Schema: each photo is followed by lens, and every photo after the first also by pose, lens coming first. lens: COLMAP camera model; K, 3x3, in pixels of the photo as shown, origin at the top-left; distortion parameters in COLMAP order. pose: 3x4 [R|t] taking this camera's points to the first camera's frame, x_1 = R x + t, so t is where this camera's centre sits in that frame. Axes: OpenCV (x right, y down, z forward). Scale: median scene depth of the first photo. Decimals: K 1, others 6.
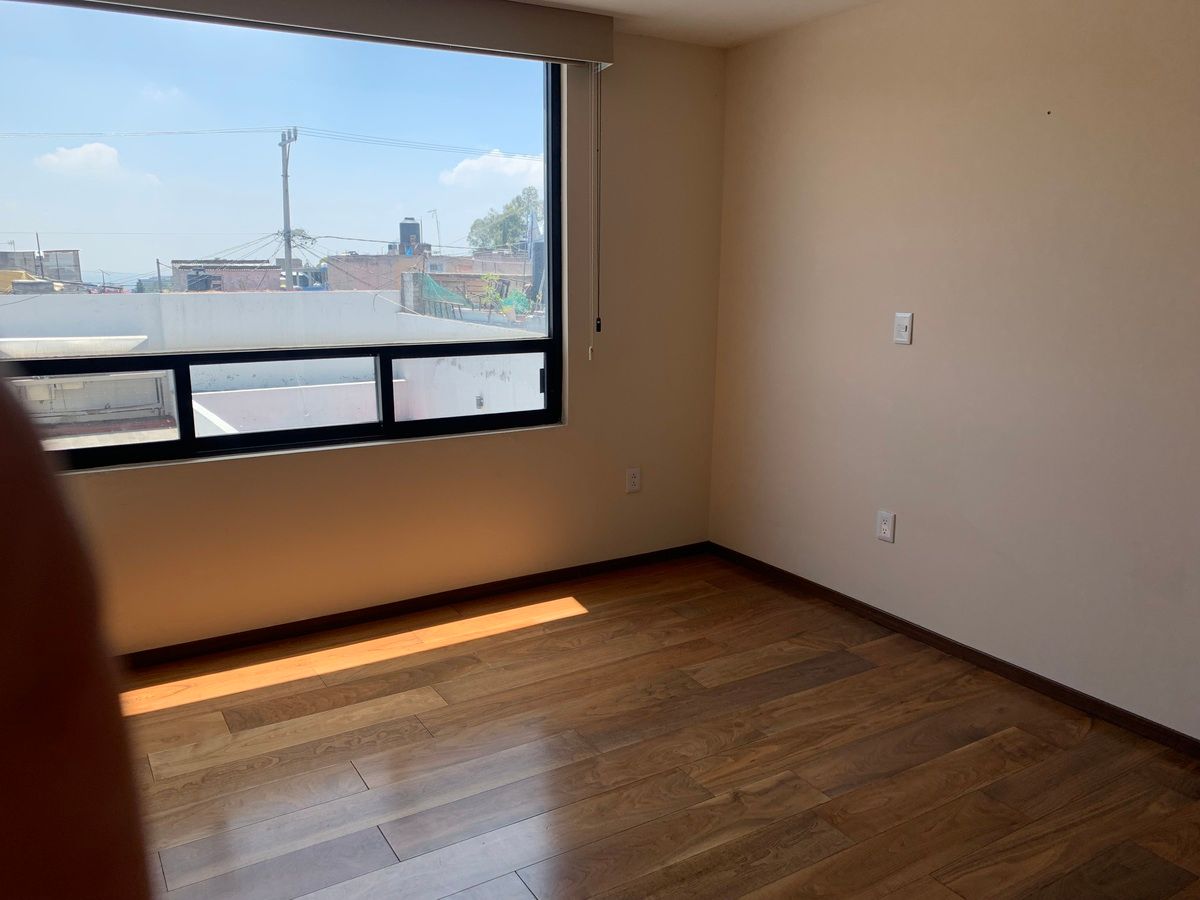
lens RADIAL K [[922.3, 0, 593.7], [0, 922.3, 448.0], [0, 0, 1]] dist [0.056755, -0.059139]
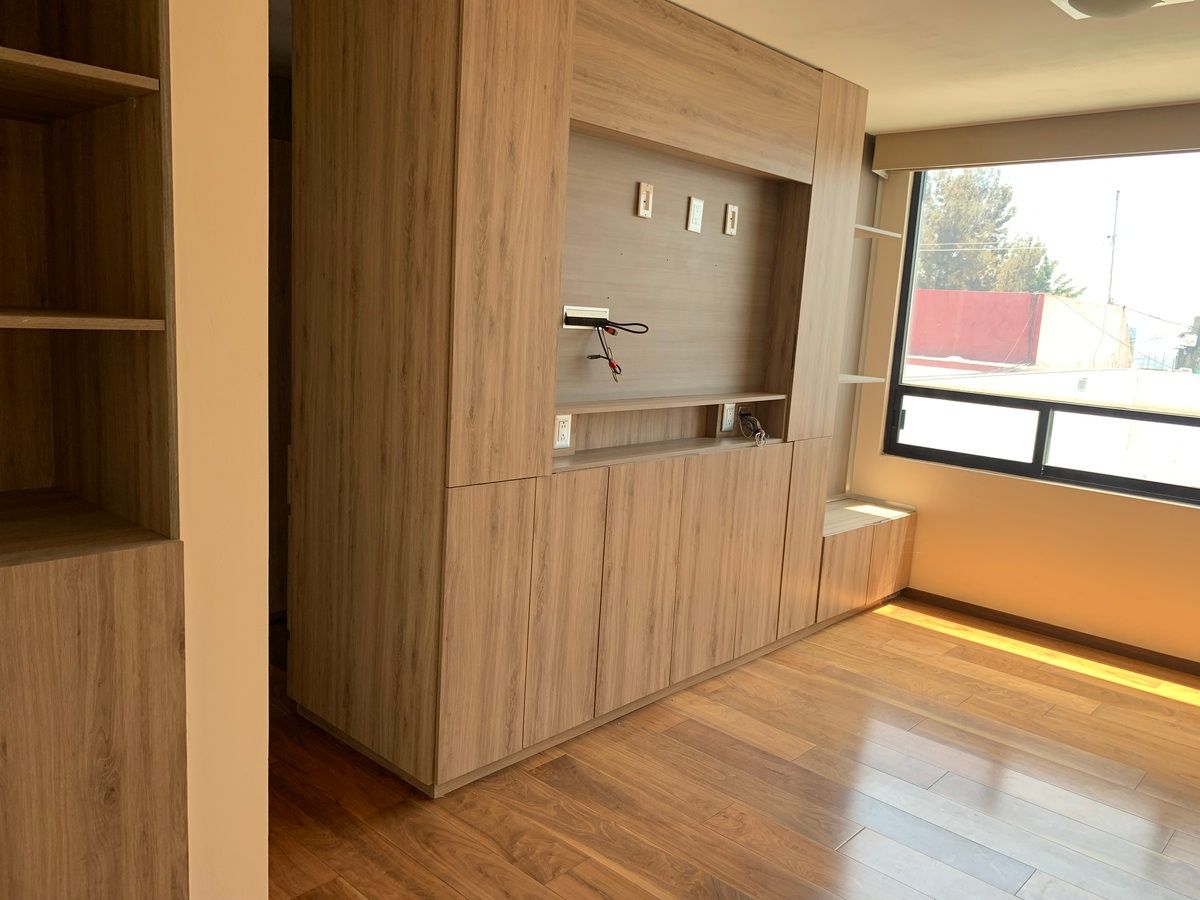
lens RADIAL K [[922.3, 0, 606.4], [0, 922.3, 458.9], [0, 0, 1]] dist [0.056755, -0.059139]
pose [[0.285235, 0.176196, -0.942123, 0.591971], [-0.244974, 0.963710, 0.106065, -0.007477], [0.926622, 0.200542, 0.318048, -0.002675]]
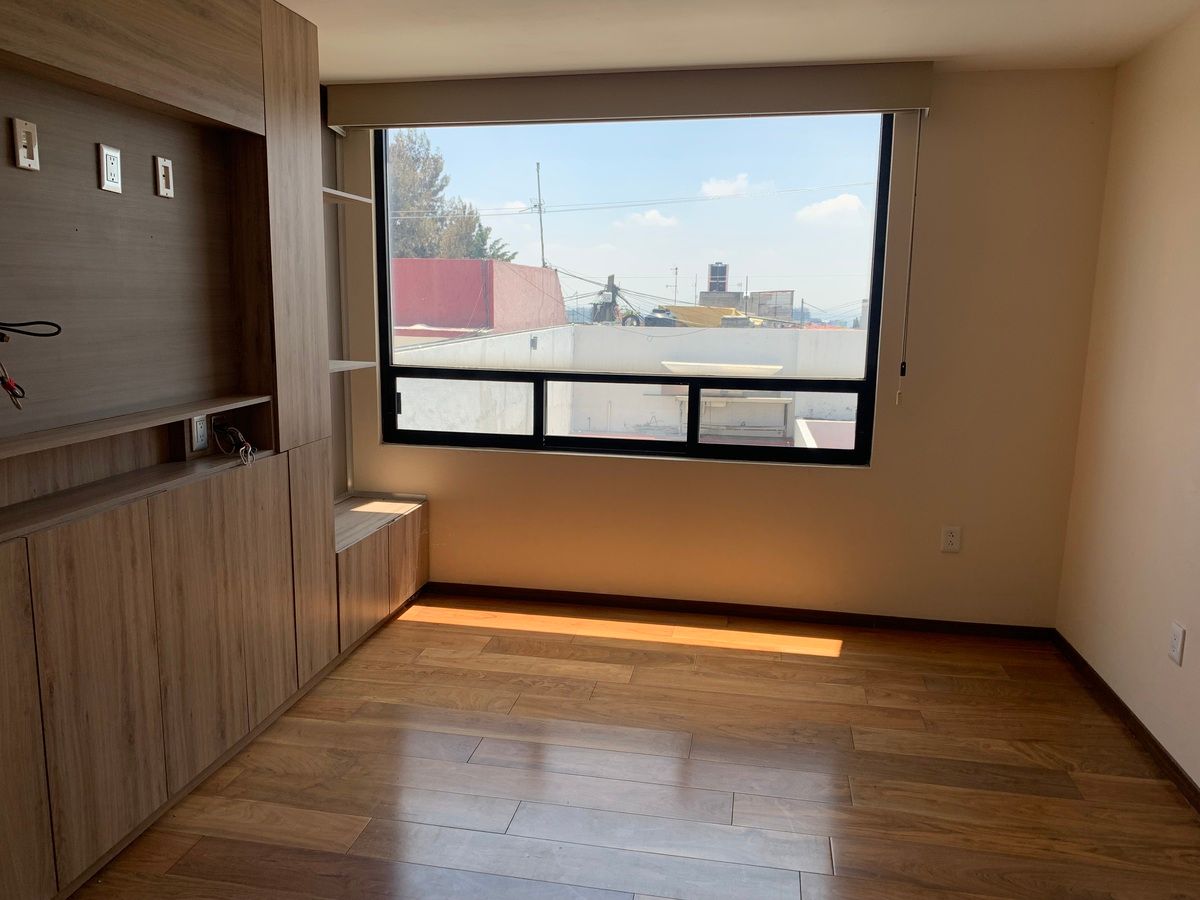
lens RADIAL K [[922.3, 0, 589.1], [0, 922.3, 446.2], [0, 0, 1]] dist [0.056755, -0.059139]
pose [[0.745990, 0.119404, -0.655166, 0.439098], [-0.142151, 0.989672, 0.018510, -0.027372], [0.650609, 0.079324, 0.755258, 0.051850]]
